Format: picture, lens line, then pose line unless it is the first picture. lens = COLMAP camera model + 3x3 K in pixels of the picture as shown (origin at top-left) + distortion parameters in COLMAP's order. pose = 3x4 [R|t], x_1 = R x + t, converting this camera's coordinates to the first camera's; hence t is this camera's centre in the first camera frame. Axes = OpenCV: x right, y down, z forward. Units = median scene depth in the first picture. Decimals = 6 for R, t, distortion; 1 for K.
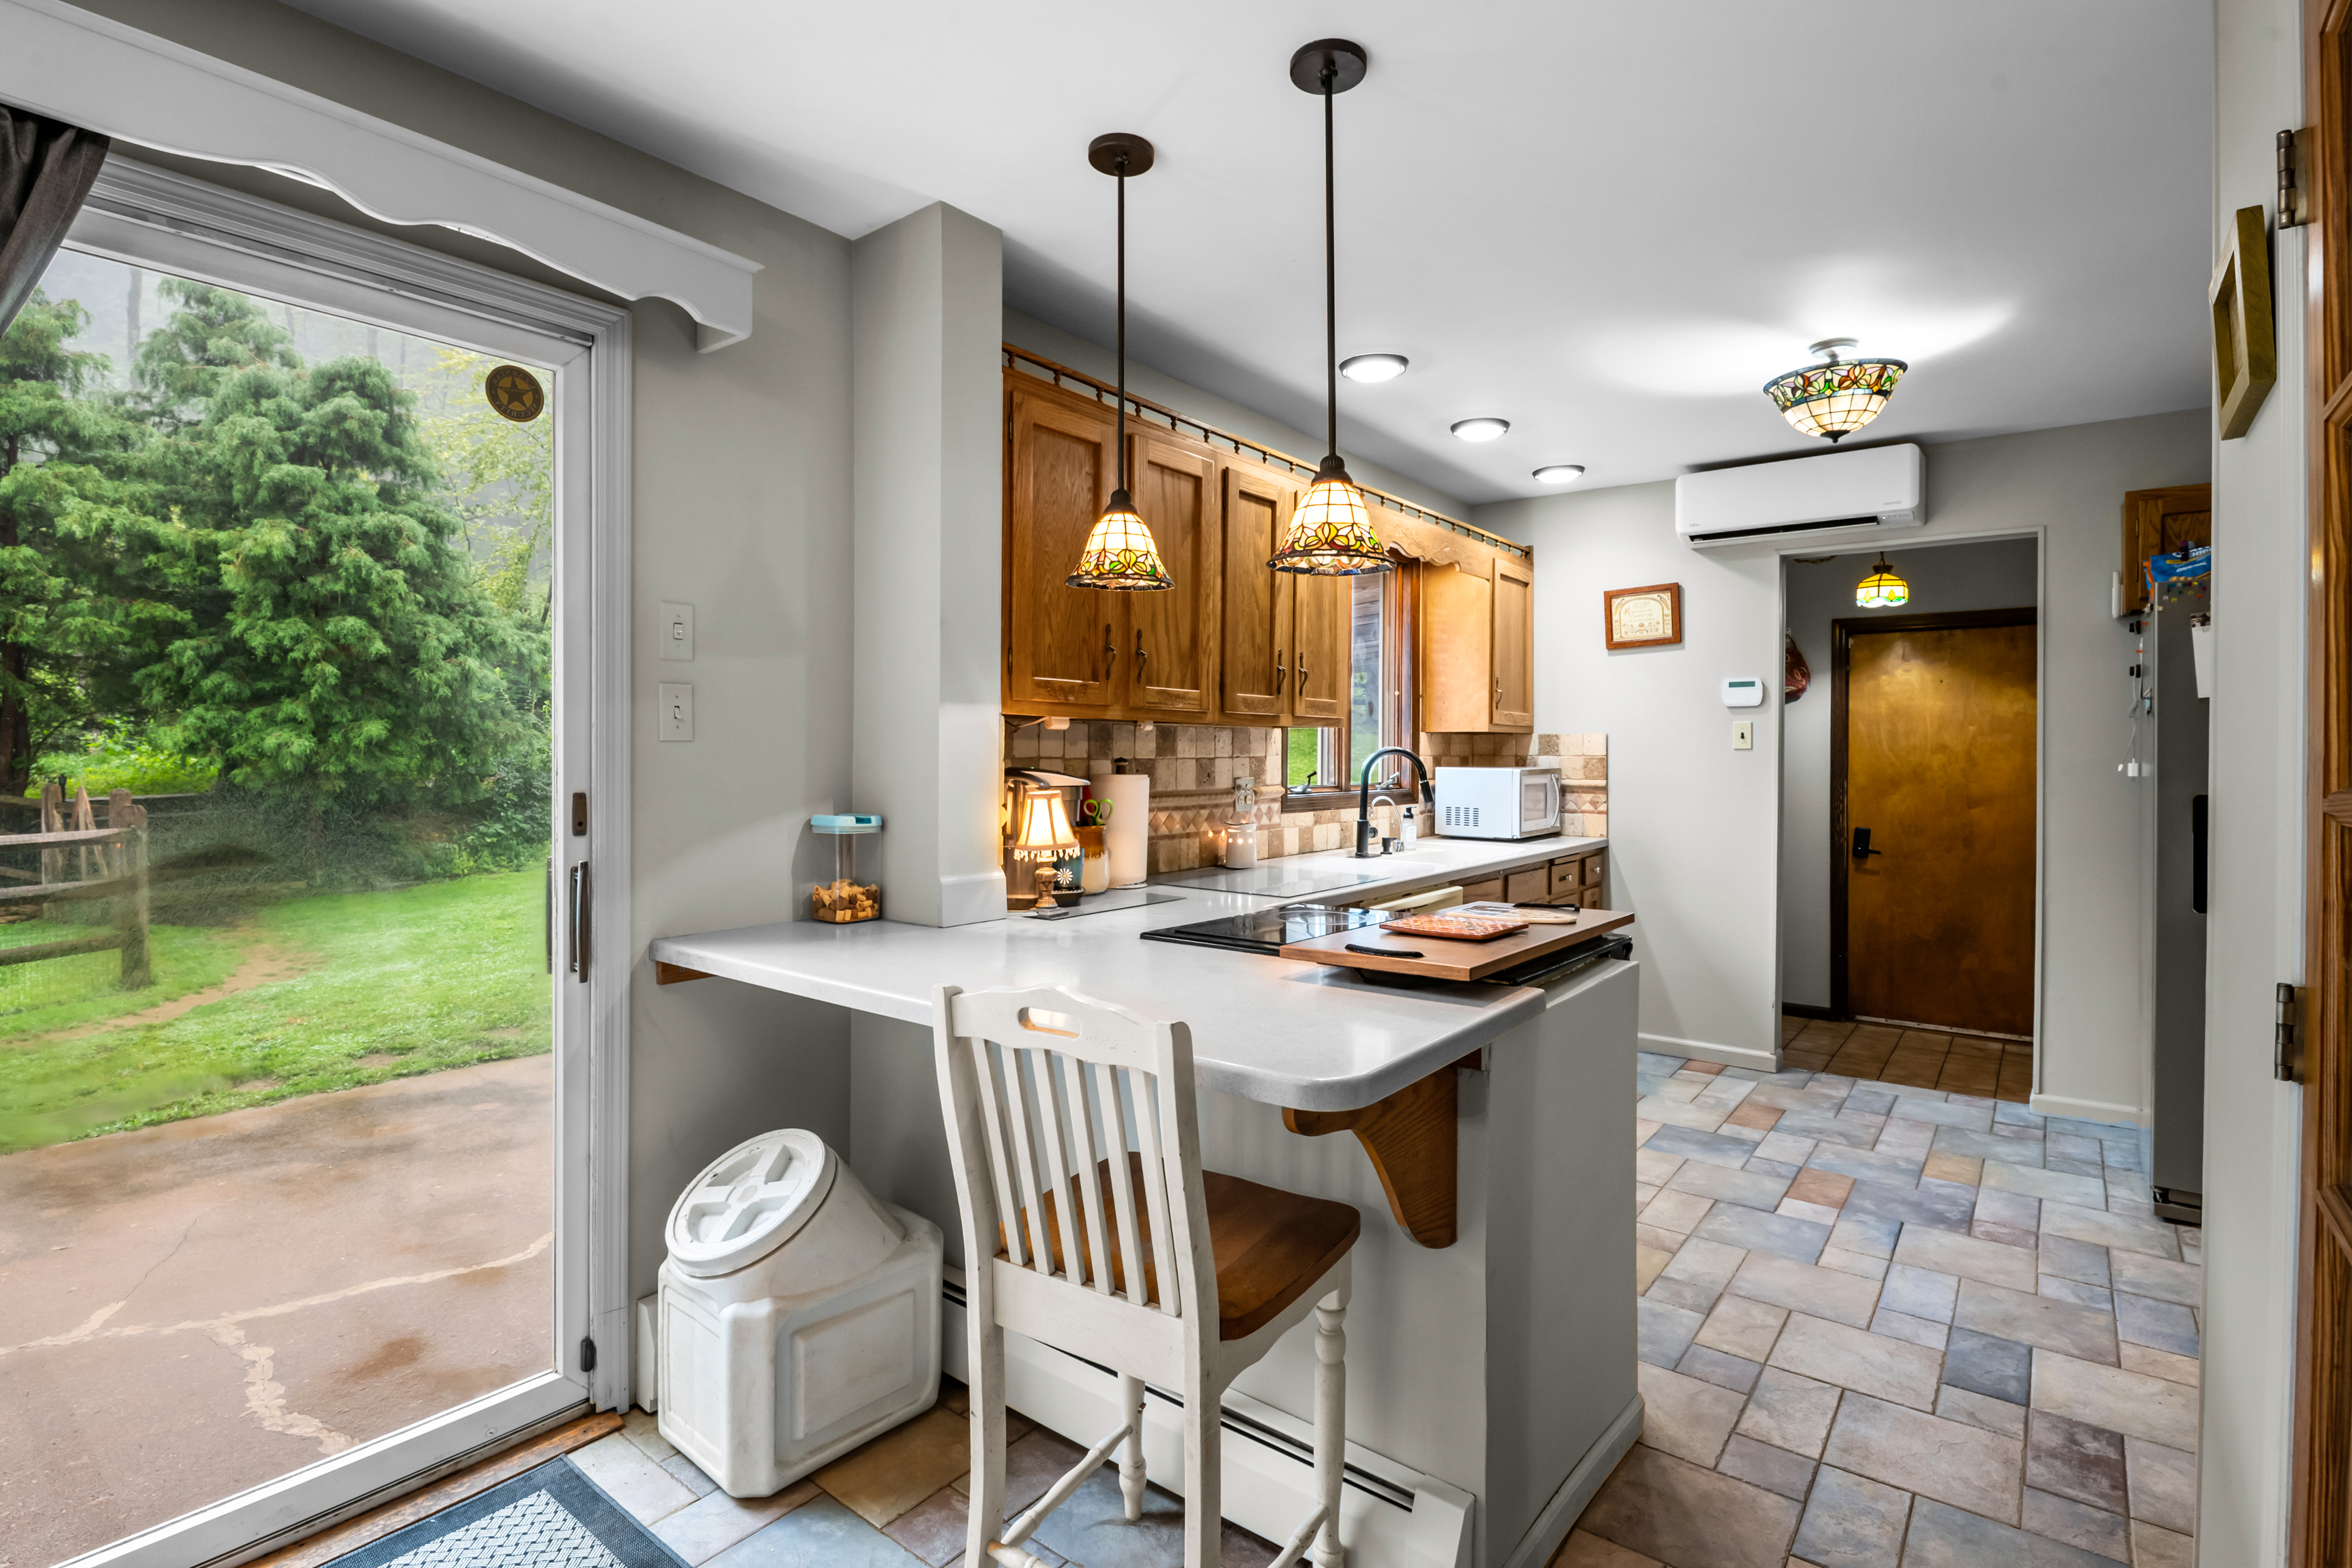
lens RADIAL K [[1144.6, 0, 1166.1], [0, 1144.6, 756.2], [0, 0, 1]] dist [0.001417, -0.008898]
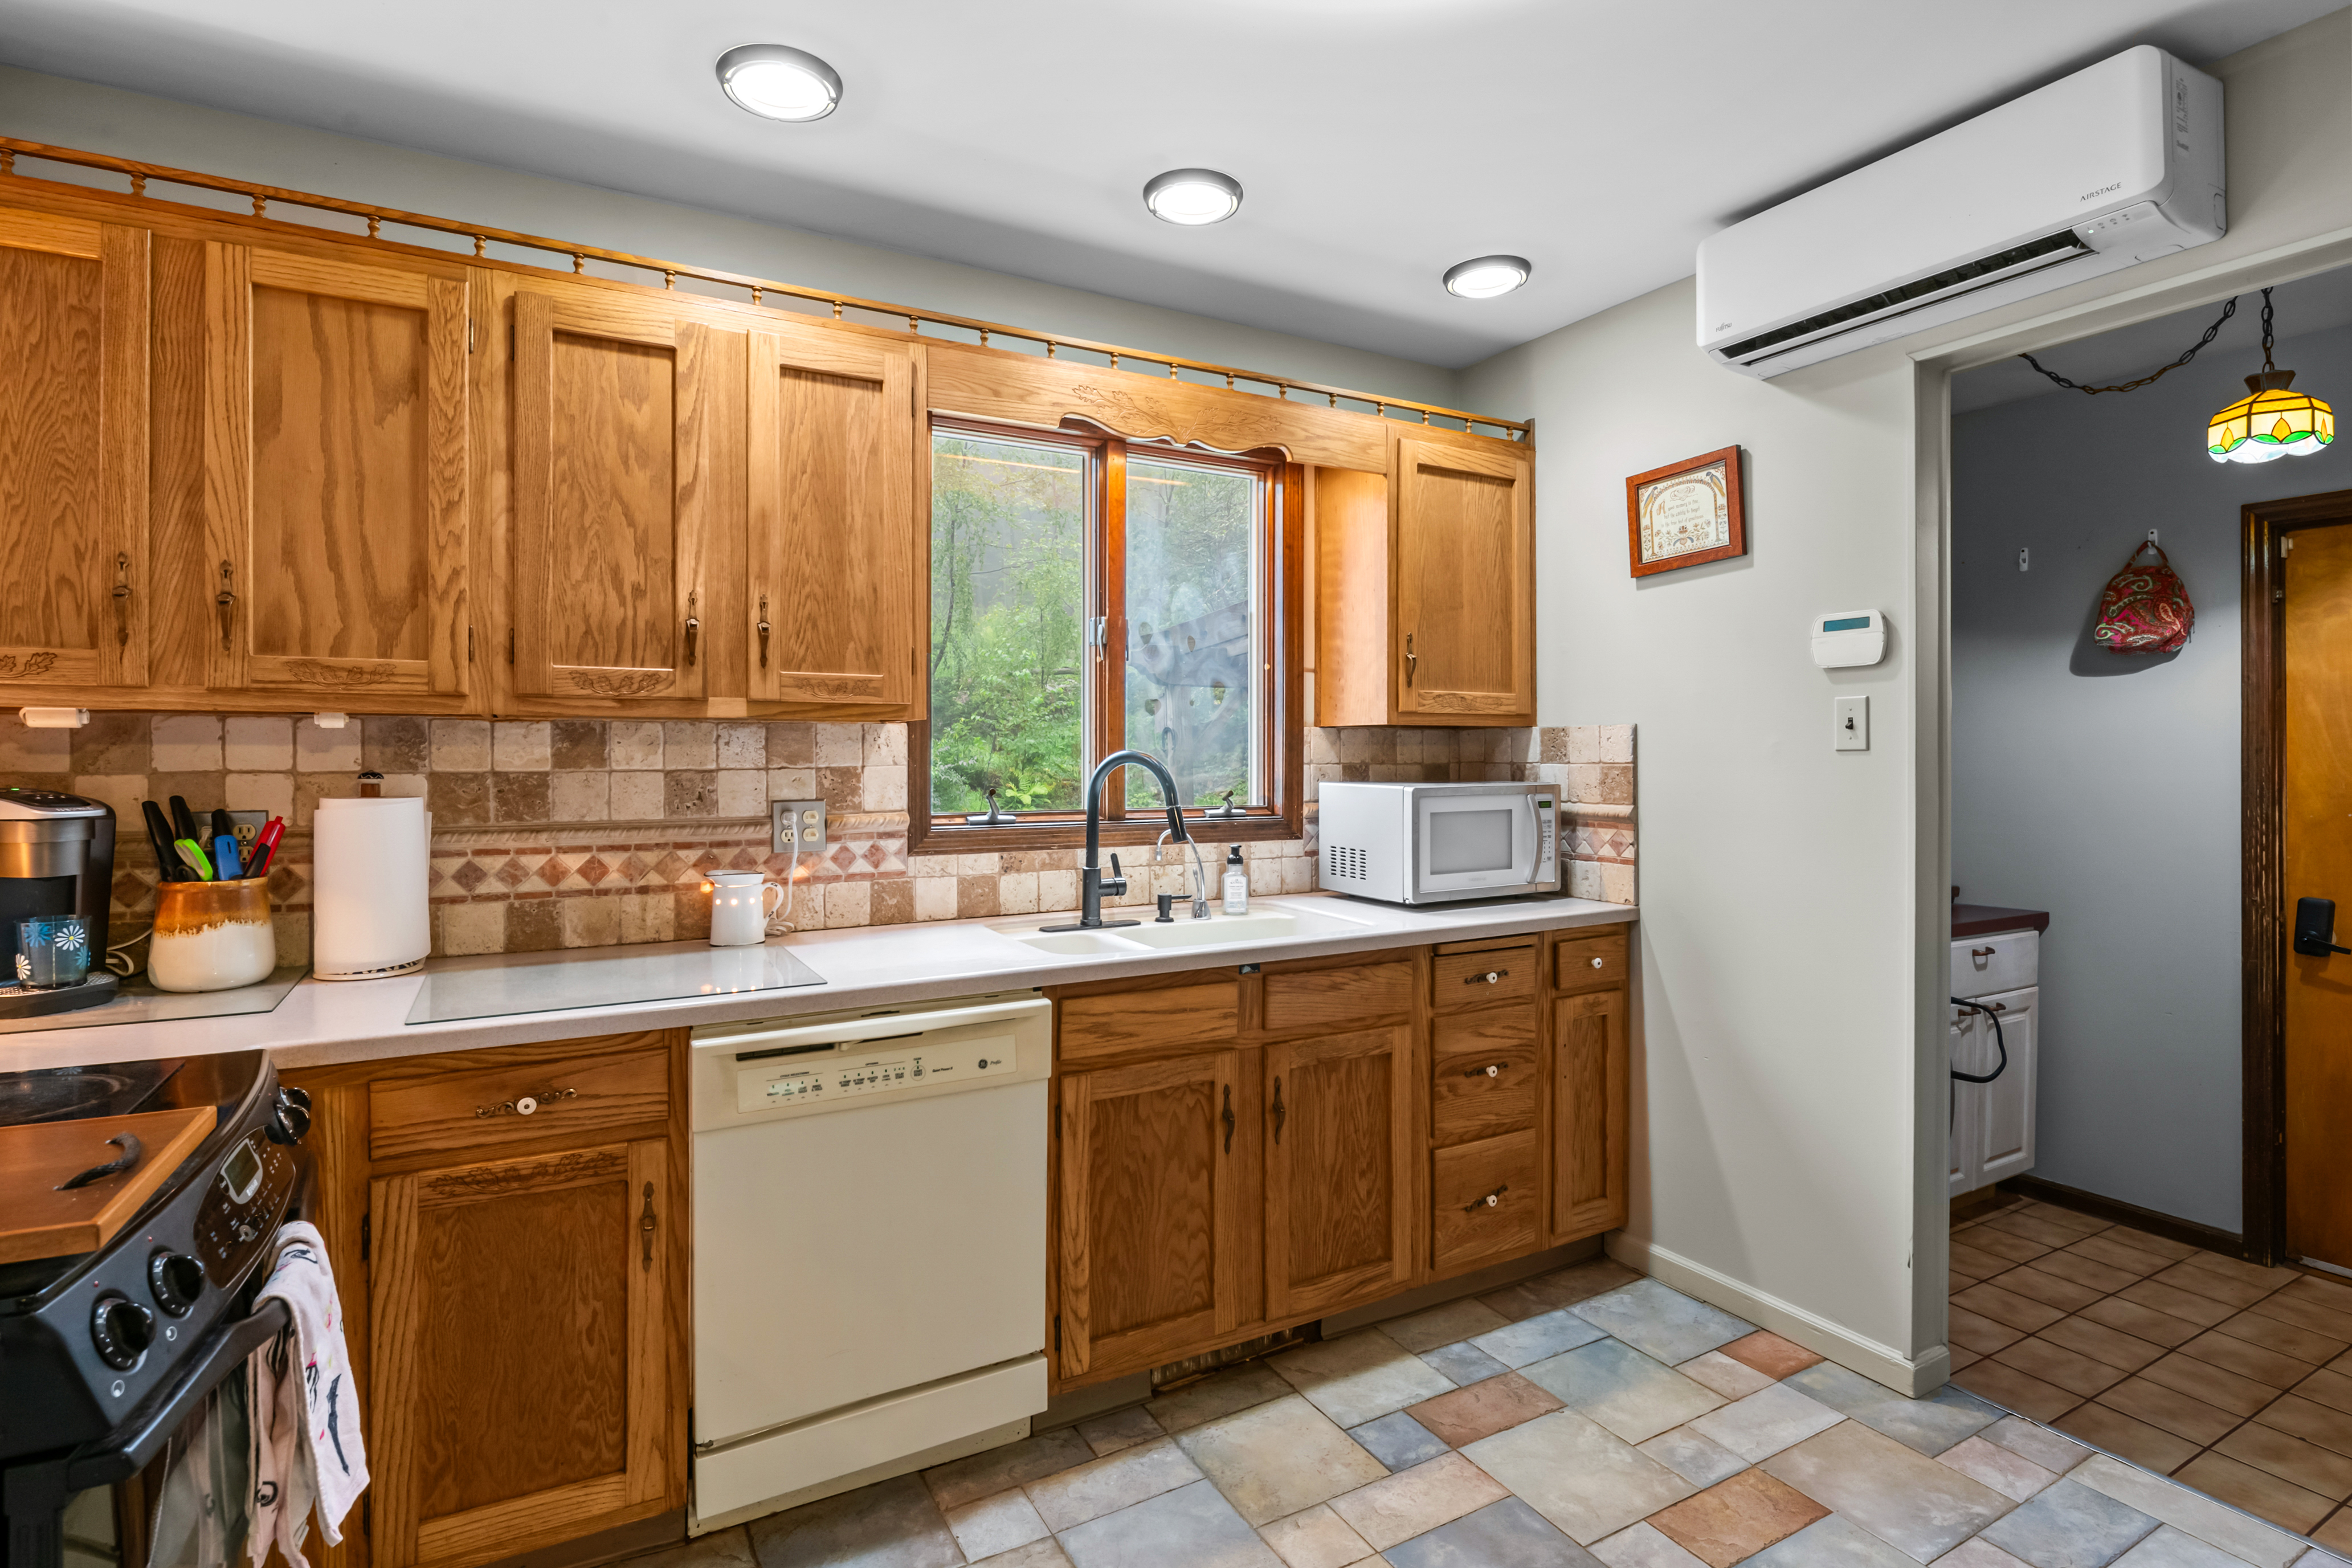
lens RADIAL K [[1144.6, 0, 1165.9], [0, 1144.6, 754.0], [0, 0, 1]] dist [0.001417, -0.008898]
pose [[0.919051, -0.006558, -0.394084, 0.348653], [0.003342, 0.999955, -0.008847, -0.000679], [0.394124, 0.006813, 0.919032, 0.333814]]
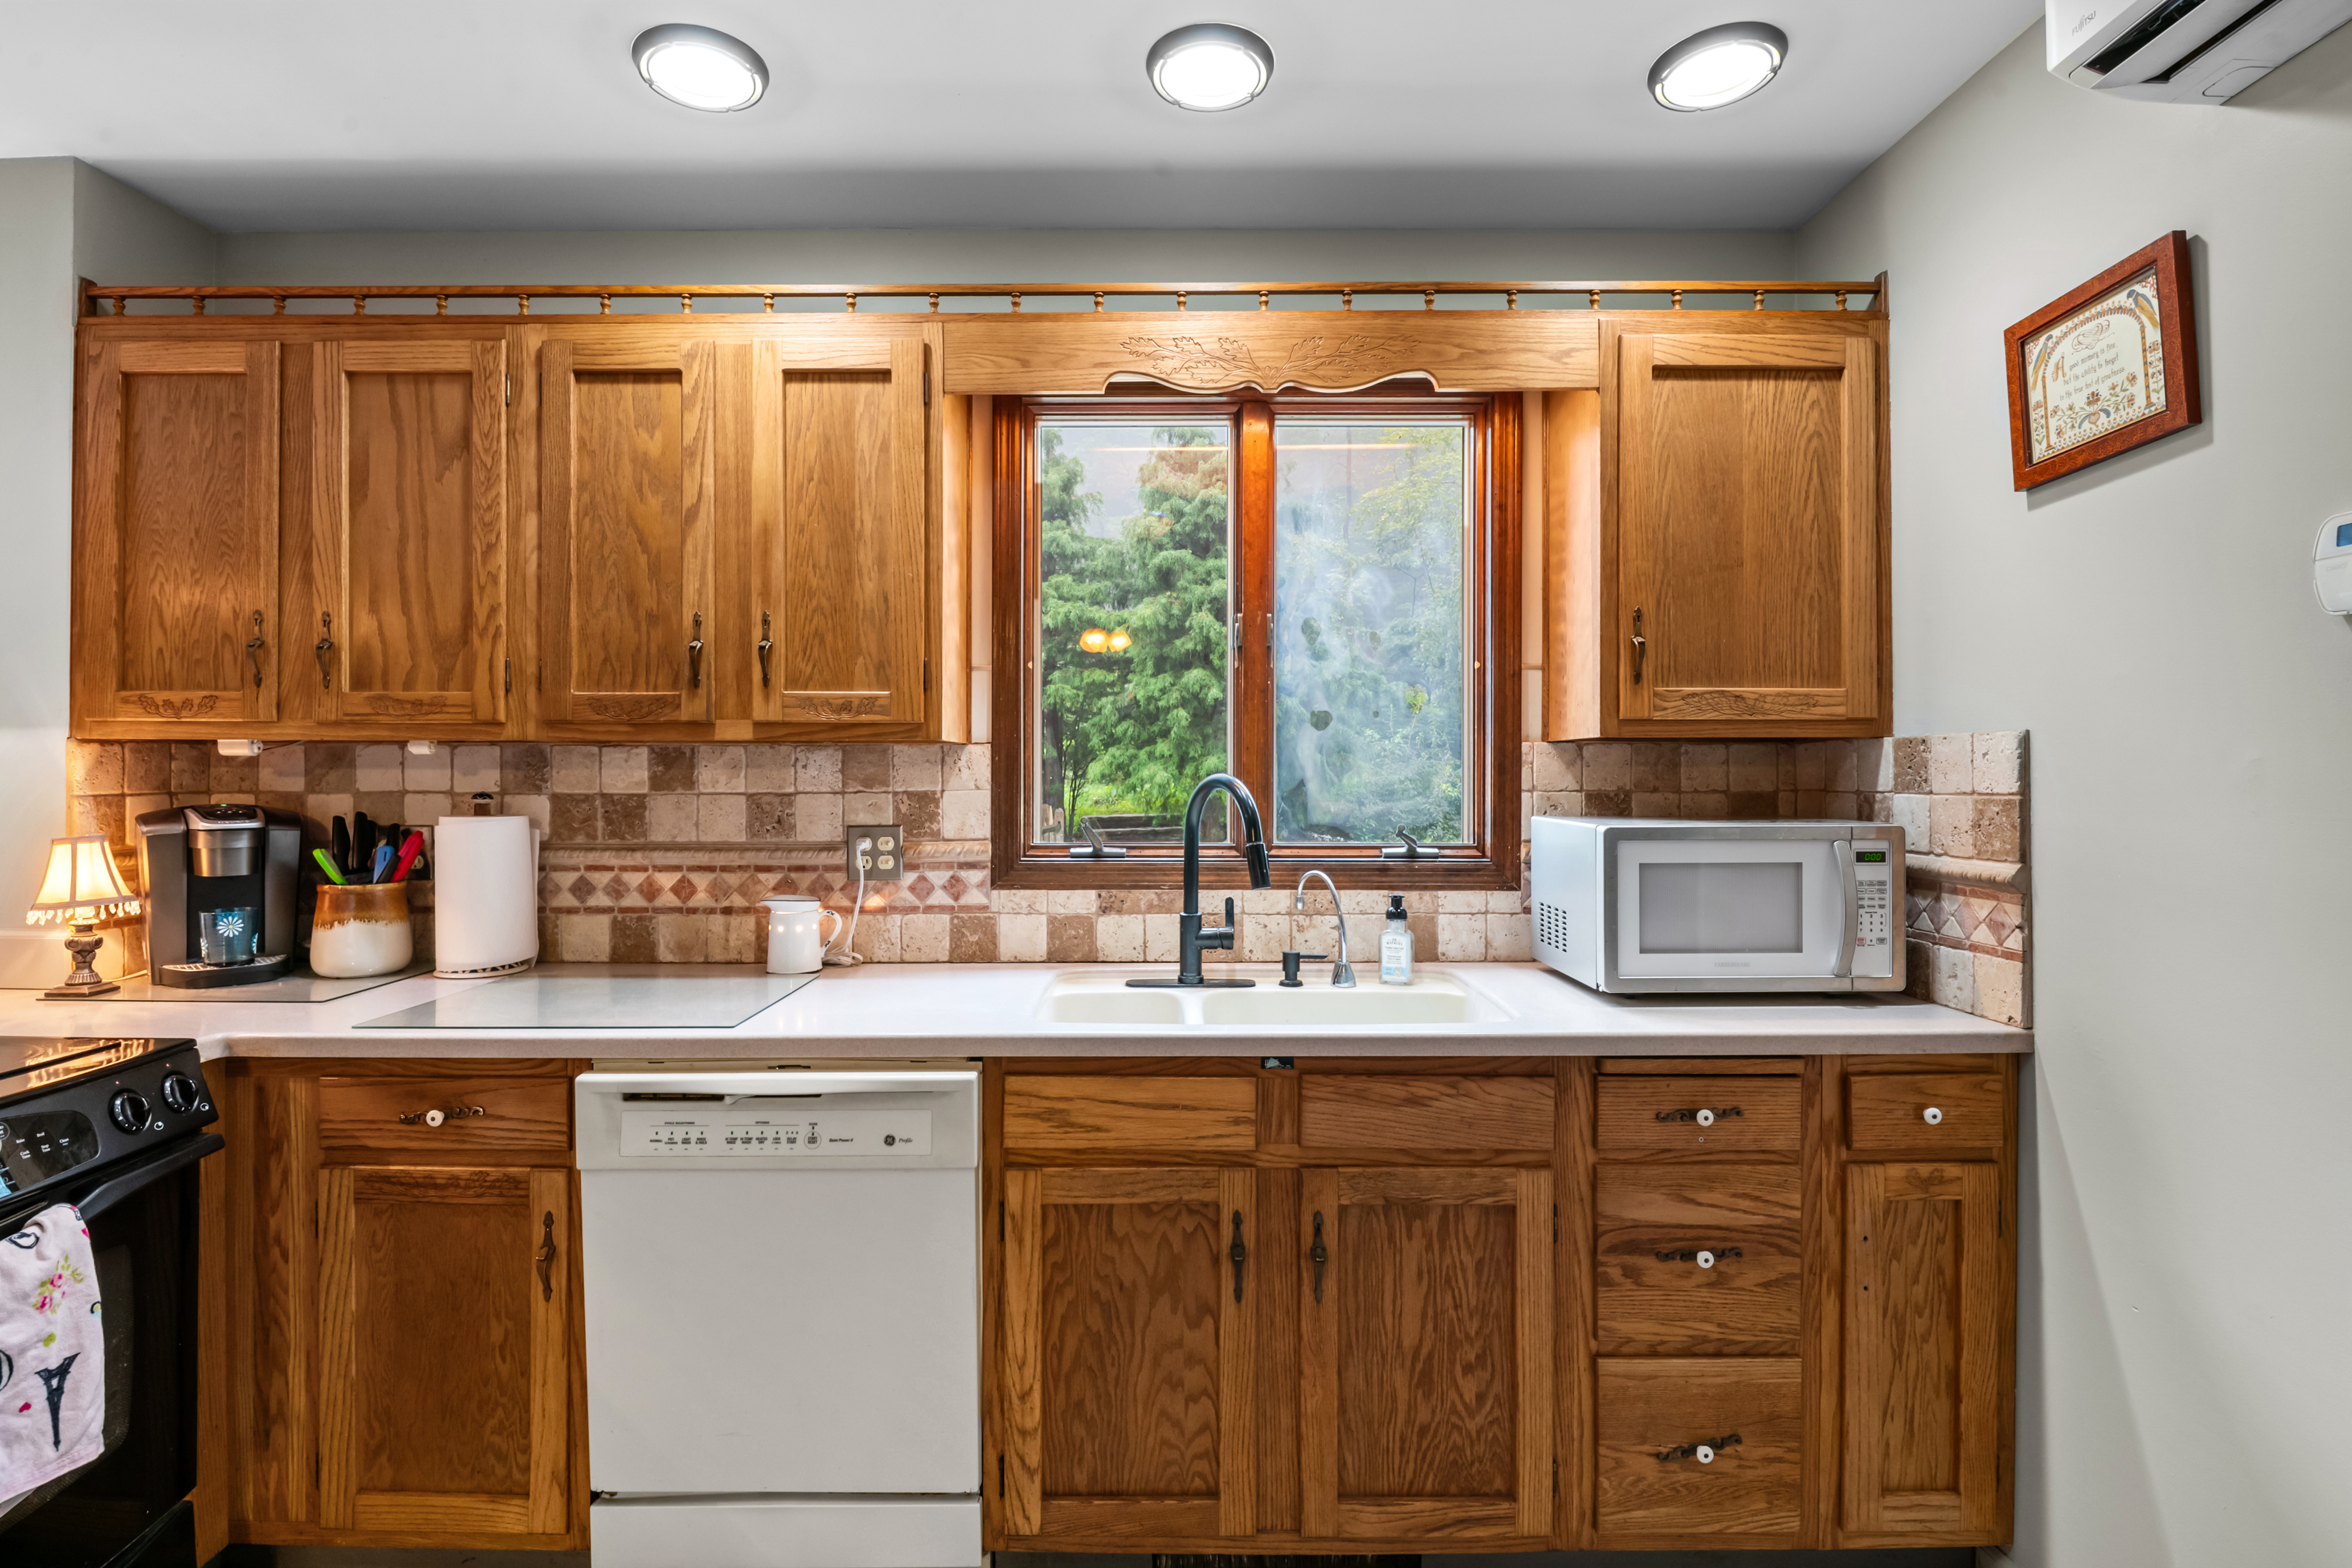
lens RADIAL K [[1144.6, 0, 1160.0], [0, 1144.6, 766.4], [0, 0, 1]] dist [0.001417, -0.008898]
pose [[0.608785, -0.011366, -0.793254, 0.442403], [-0.002248, 0.999869, -0.016052, -0.002536], [0.793332, 0.011556, 0.608680, 0.509278]]
